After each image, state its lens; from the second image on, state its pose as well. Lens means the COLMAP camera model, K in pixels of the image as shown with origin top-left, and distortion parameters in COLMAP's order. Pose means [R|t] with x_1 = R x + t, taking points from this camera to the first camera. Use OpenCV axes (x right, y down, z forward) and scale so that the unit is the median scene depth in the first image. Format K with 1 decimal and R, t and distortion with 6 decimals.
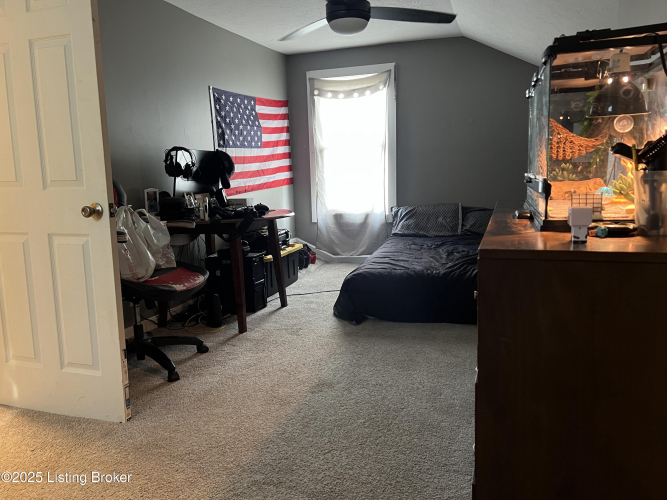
lens RADIAL K [[505.2, 0, 335.3], [0, 505.2, 252.1], [0, 0, 1]] dist [0.057206, -0.054212]
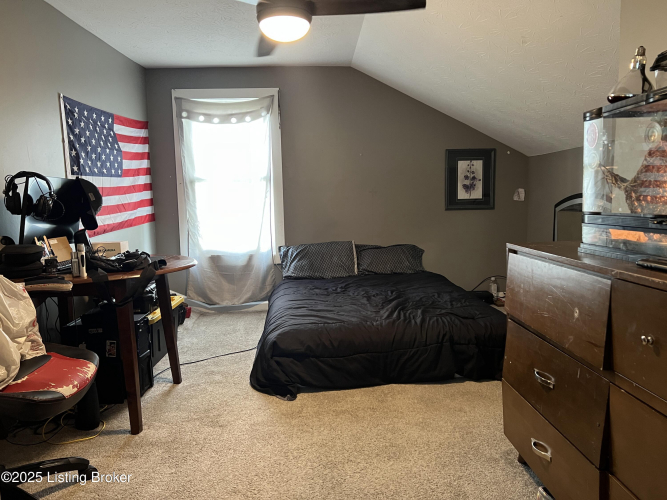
lens RADIAL K [[505.2, 0, 334.9], [0, 505.2, 245.2], [0, 0, 1]] dist [0.057206, -0.054212]
pose [[0.936064, -0.024436, 0.350981, -0.116732], [0.052182, 0.996194, -0.069814, -0.026200], [-0.347939, 0.083665, 0.933776, 0.149129]]
